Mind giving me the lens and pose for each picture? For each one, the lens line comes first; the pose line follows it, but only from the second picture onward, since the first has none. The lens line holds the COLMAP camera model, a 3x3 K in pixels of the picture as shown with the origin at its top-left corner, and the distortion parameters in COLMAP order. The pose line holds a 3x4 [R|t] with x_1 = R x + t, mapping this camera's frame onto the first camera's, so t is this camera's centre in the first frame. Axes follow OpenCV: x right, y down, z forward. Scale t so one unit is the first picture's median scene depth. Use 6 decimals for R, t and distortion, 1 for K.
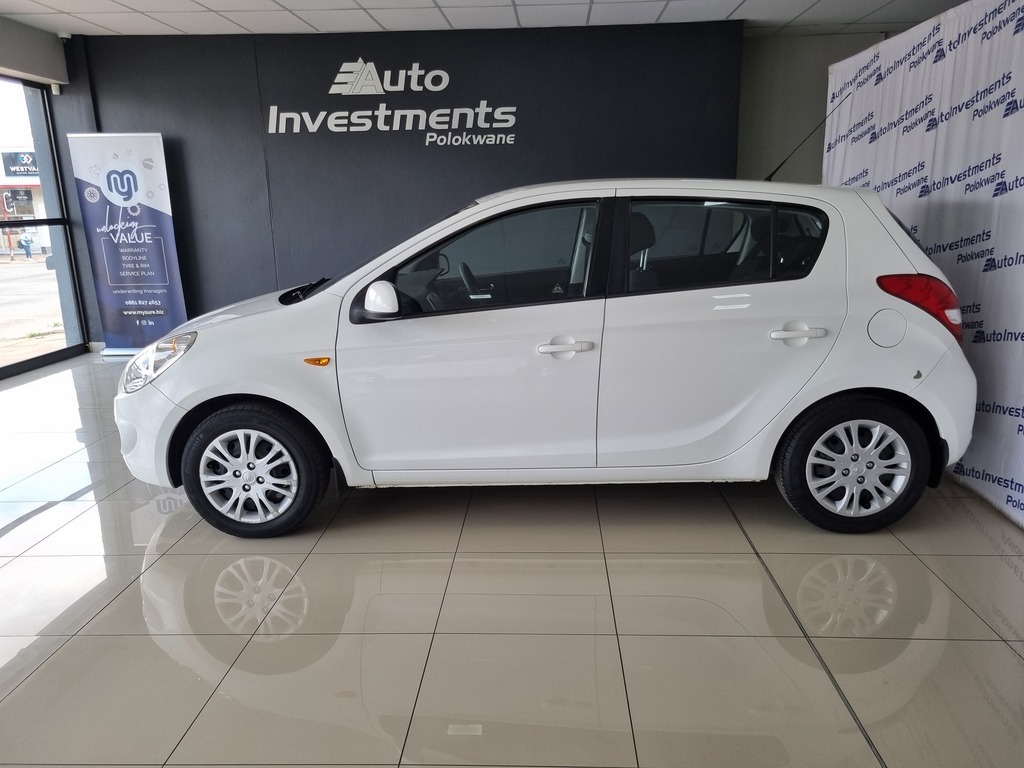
lens RADIAL K [[769.7, 0, 522.4], [0, 769.7, 386.4], [0, 0, 1]] dist [0.024415, -0.024644]
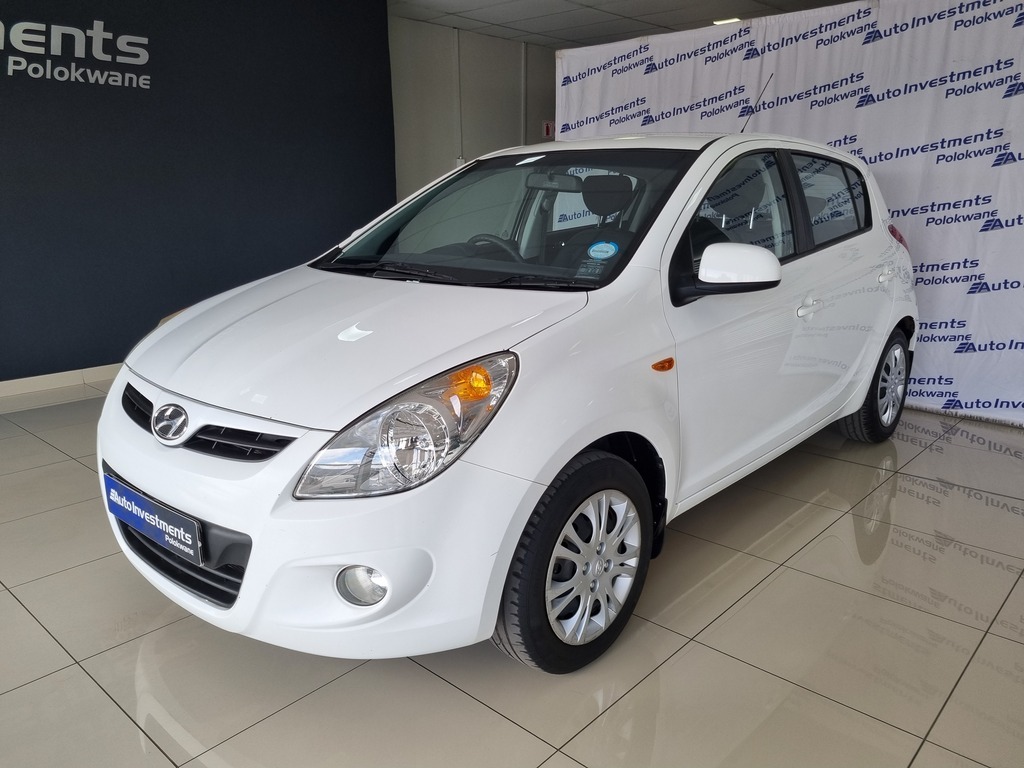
lens RADIAL K [[769.7, 0, 547.4], [0, 769.7, 375.7], [0, 0, 1]] dist [0.024415, -0.024644]
pose [[0.628384, -0.162352, 0.760772, -0.373005], [0.169516, 0.983055, 0.069771, -0.038568], [-0.759208, 0.085120, 0.645257, 0.274418]]
